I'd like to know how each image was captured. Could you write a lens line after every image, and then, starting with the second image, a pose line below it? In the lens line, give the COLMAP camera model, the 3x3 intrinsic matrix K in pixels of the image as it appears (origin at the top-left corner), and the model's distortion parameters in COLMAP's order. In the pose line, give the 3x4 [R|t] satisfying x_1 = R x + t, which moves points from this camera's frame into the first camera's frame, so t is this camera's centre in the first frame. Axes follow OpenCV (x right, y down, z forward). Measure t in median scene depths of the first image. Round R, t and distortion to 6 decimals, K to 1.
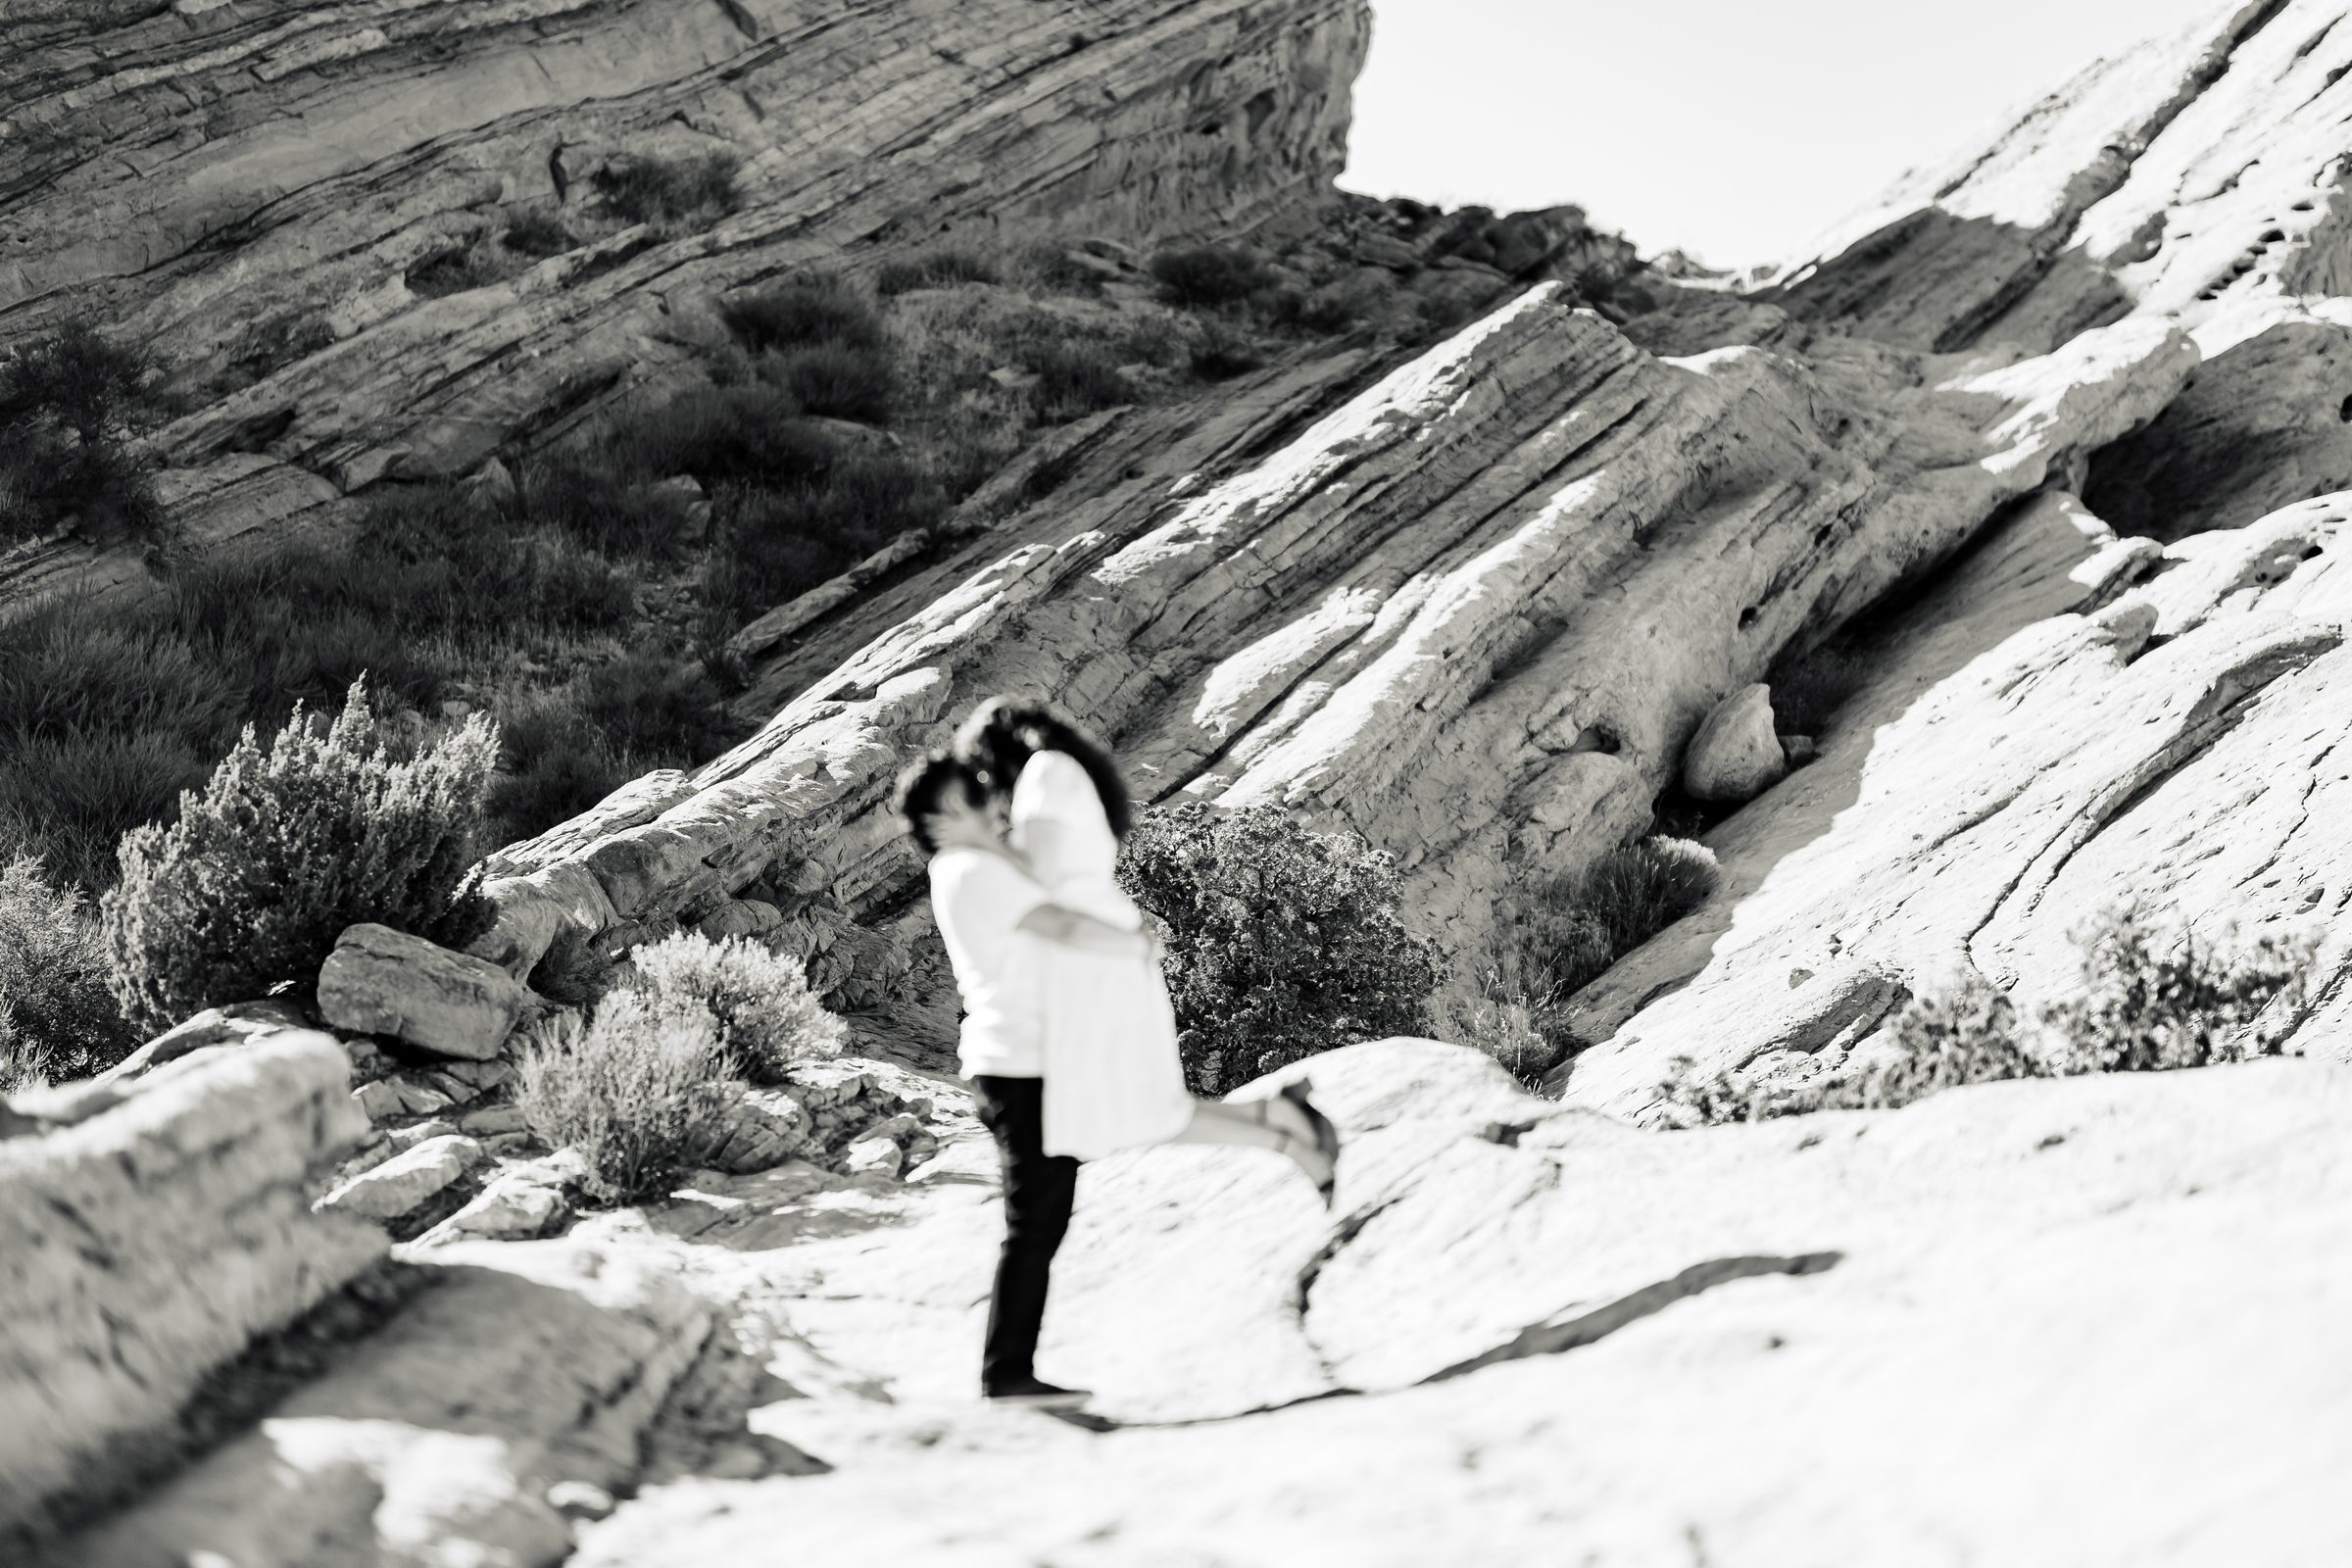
lens RADIAL K [[6274.9, 0, 1176.0], [0, 6274.9, 784.0], [0, 0, 1]] dist [0.004661, -0.080969]
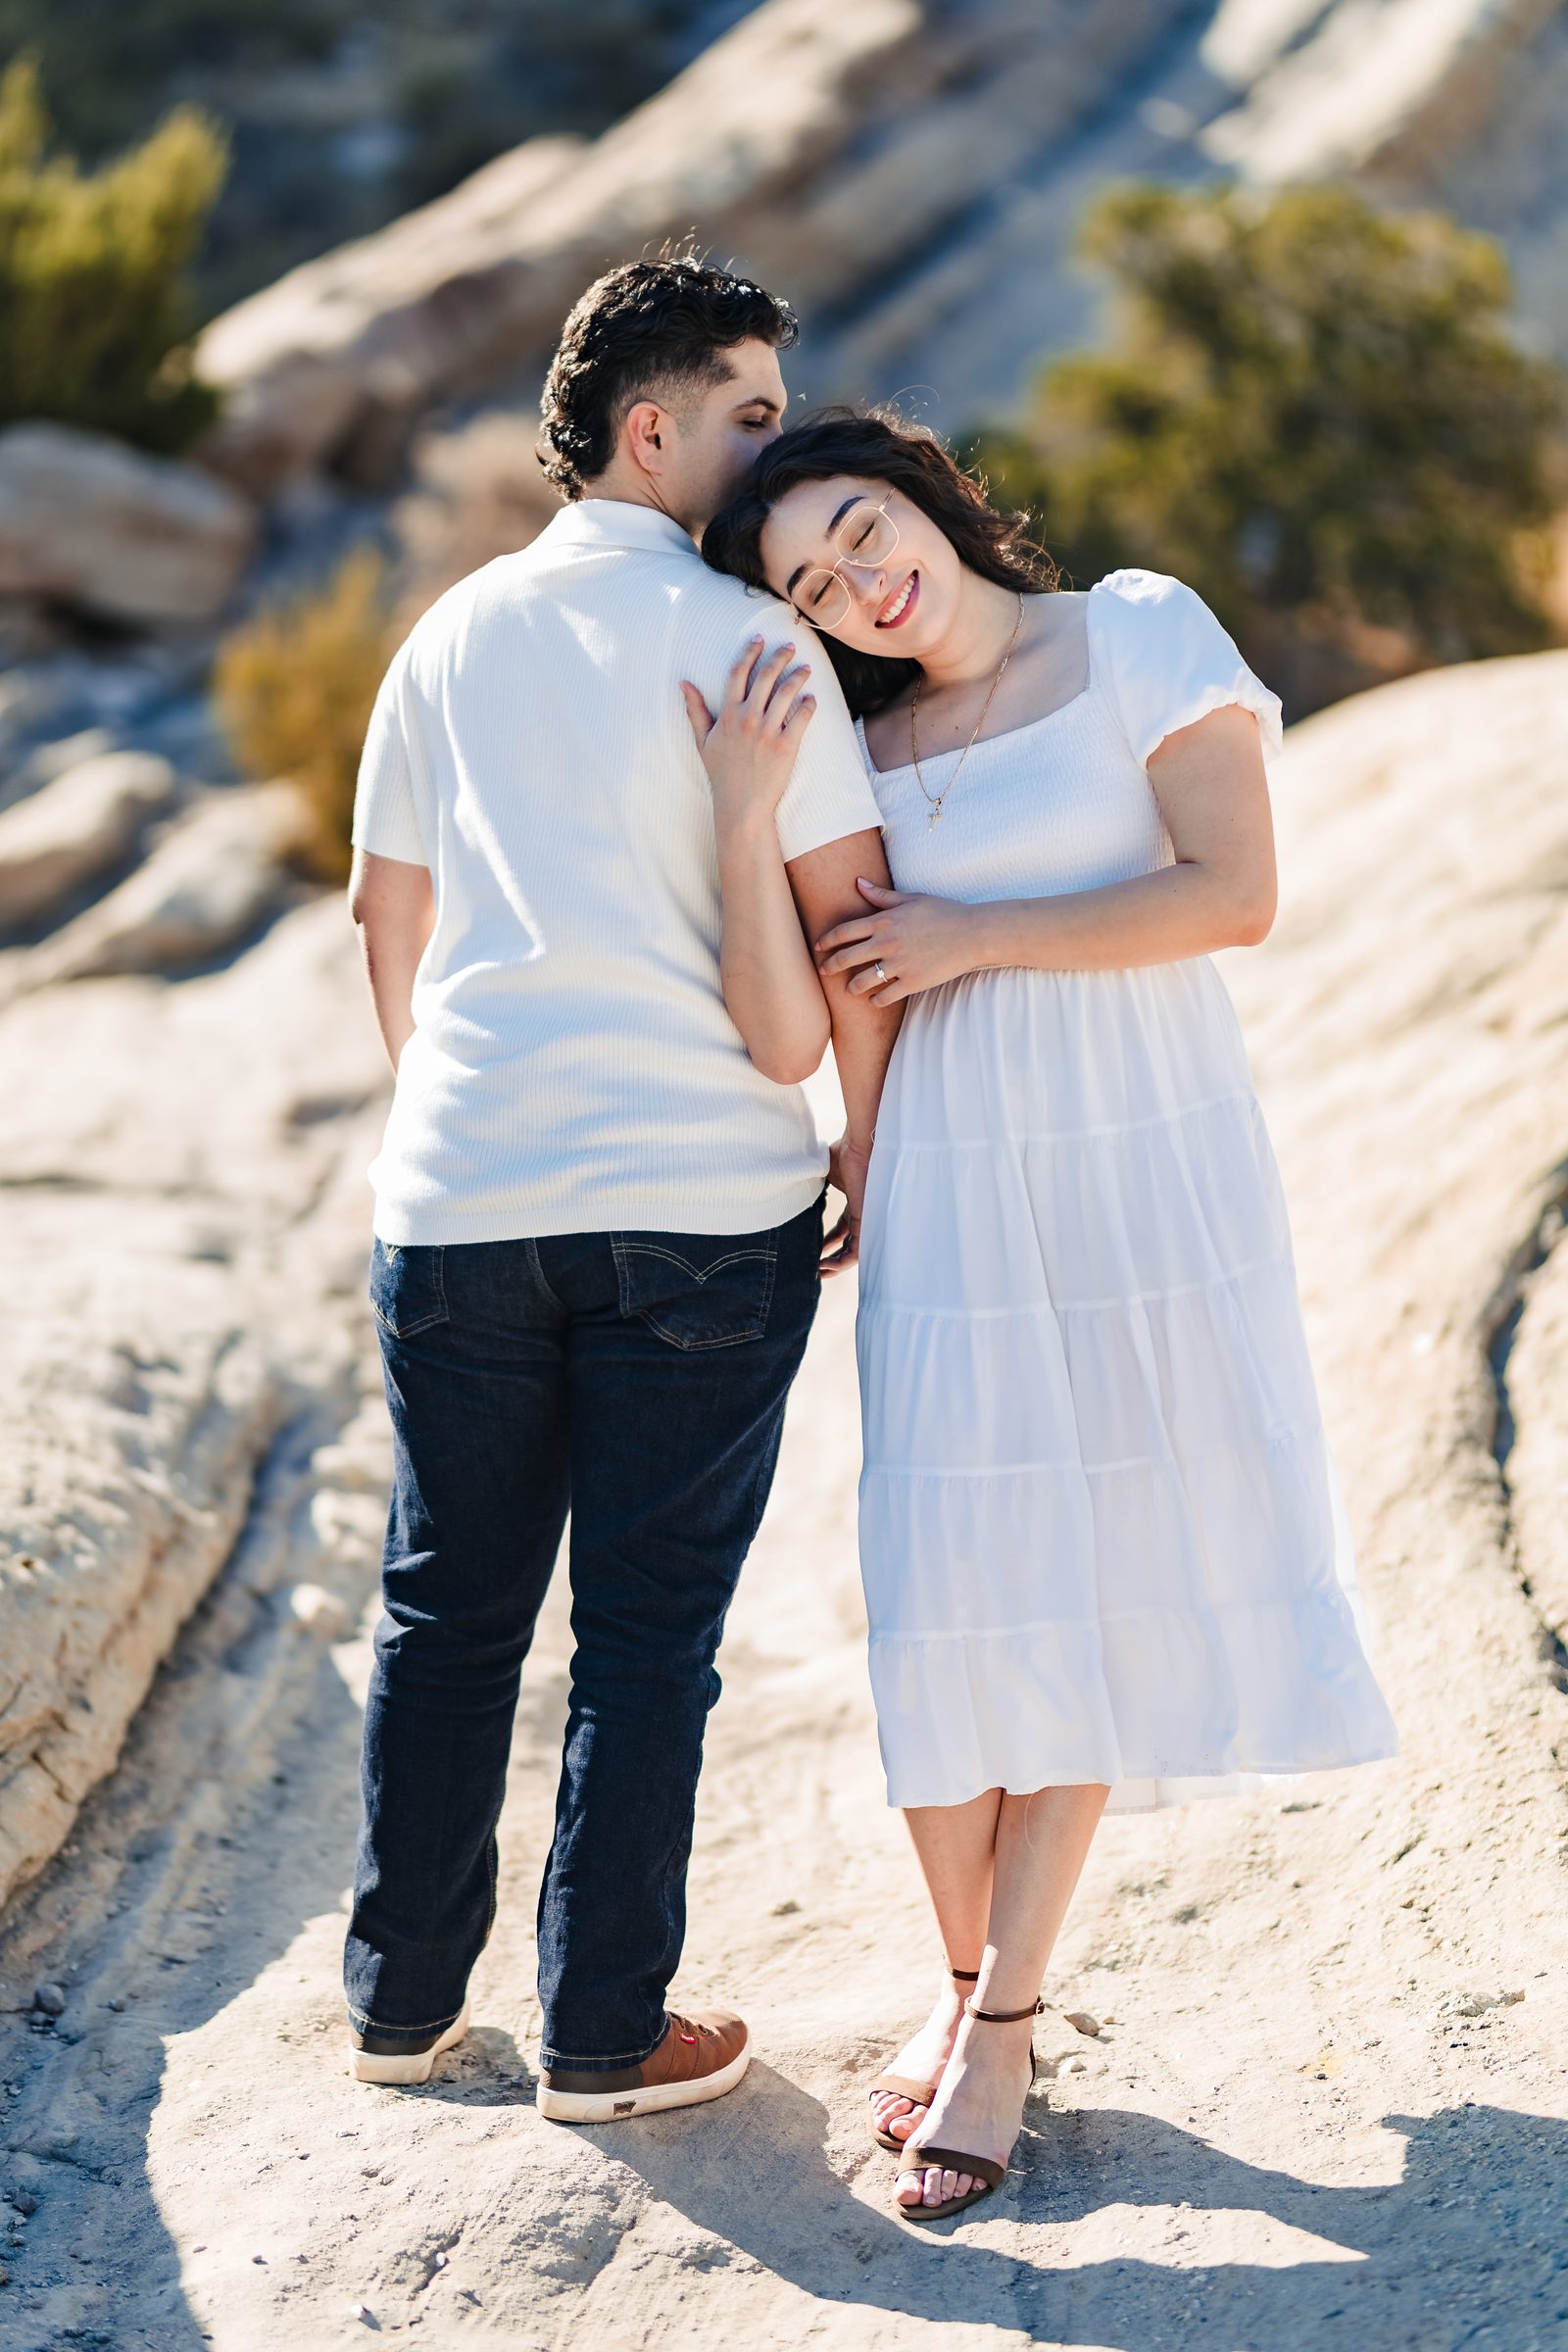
lens RADIAL K [[5533.3, 0, 747.6], [0, 5533.3, 1173.2], [0, 0, 1]] dist [0.003307, 0.089668]
pose [[0.996414, -0.011467, -0.083835, -0.000707], [0.027407, 0.981100, 0.191552, -0.011312], [0.080054, -0.193162, 0.977896, 0.395527]]
